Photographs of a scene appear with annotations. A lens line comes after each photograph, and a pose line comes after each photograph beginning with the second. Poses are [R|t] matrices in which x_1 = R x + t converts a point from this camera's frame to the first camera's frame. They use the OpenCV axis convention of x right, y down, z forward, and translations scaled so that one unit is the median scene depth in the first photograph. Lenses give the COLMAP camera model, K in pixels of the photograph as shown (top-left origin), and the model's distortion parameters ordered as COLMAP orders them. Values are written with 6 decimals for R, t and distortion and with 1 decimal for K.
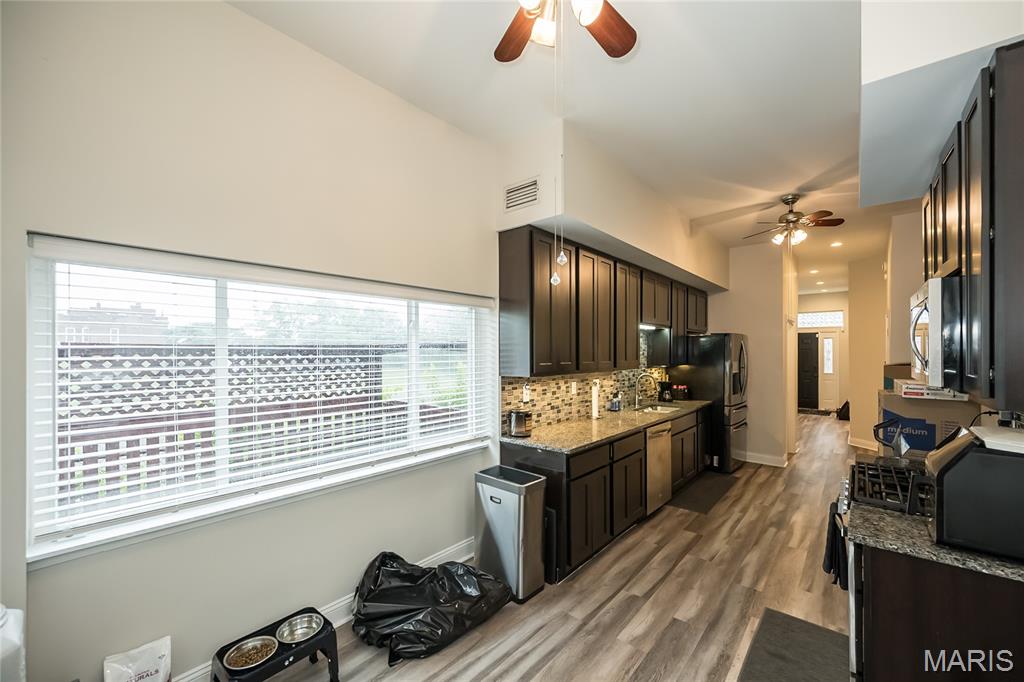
lens RADIAL K [[464.7, 0, 515.4], [0, 464.7, 347.7], [0, 0, 1]] dist [-0.000577, -0.000204]
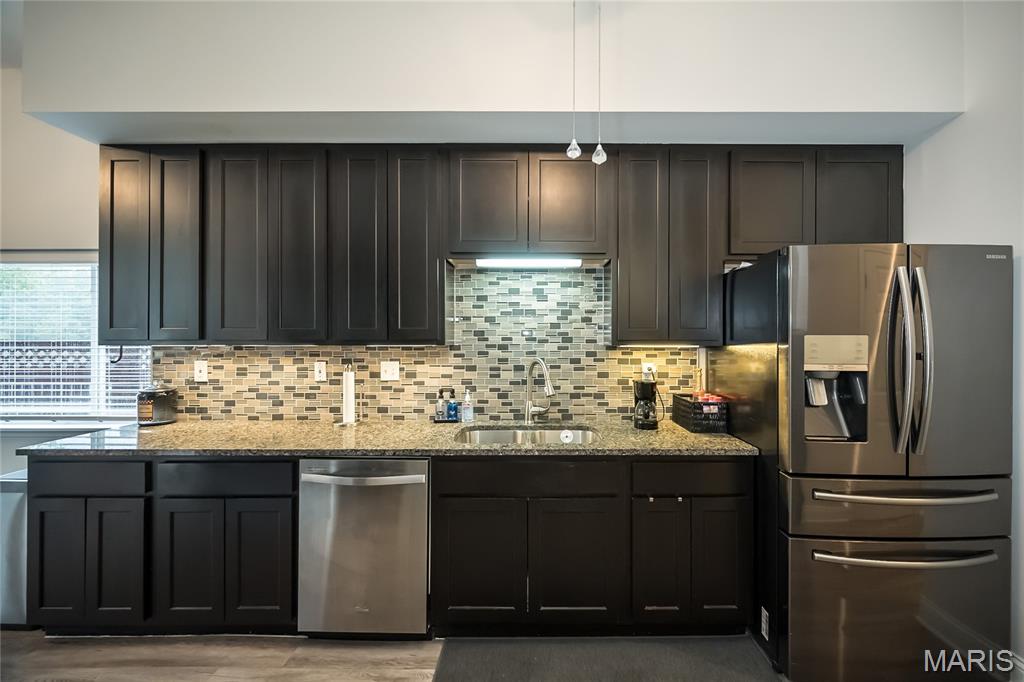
lens RADIAL K [[419.0, 0, 521.9], [0, 419.0, 333.0], [0, 0, 1]] dist [-0.001749, -0.000148]
pose [[0.592493, -0.006712, -0.805548, 0.702265], [0.004396, 0.999977, -0.005099, 0.035192], [0.805564, -0.000520, 0.592509, 0.819599]]
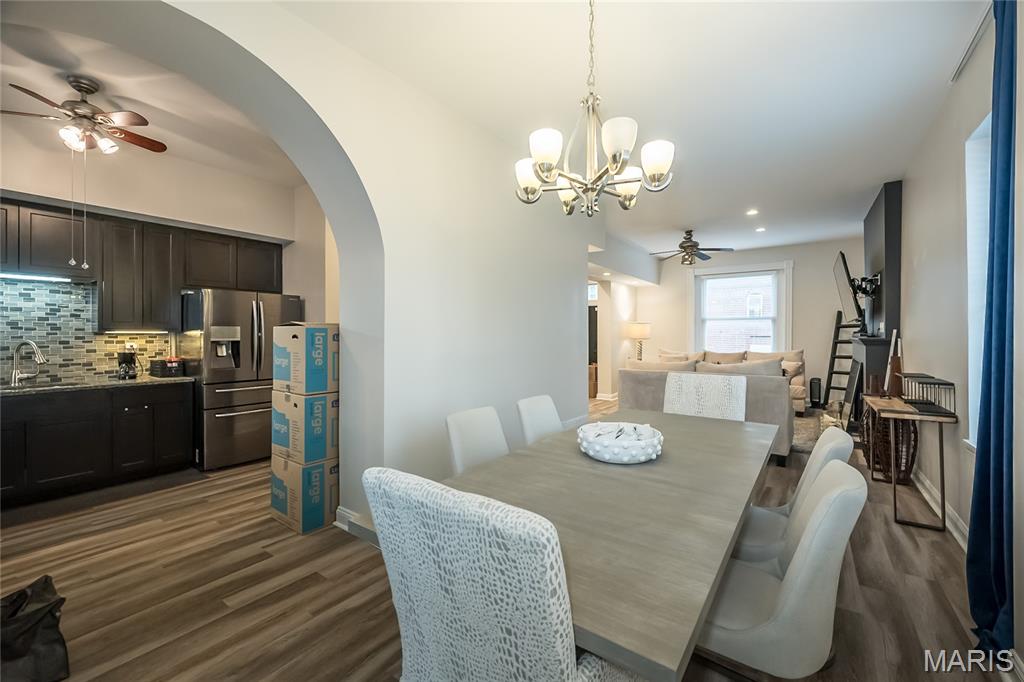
lens RADIAL K [[438.7, 0, 577.3], [0, 438.7, 336.7], [0, 0, 1]] dist [0.000679, 0.000081]
pose [[0.996210, 0.001487, 0.086969, 1.217041], [-0.002683, 0.999903, 0.013636, 0.042887], [-0.086940, -0.013817, 0.996118, 0.269010]]
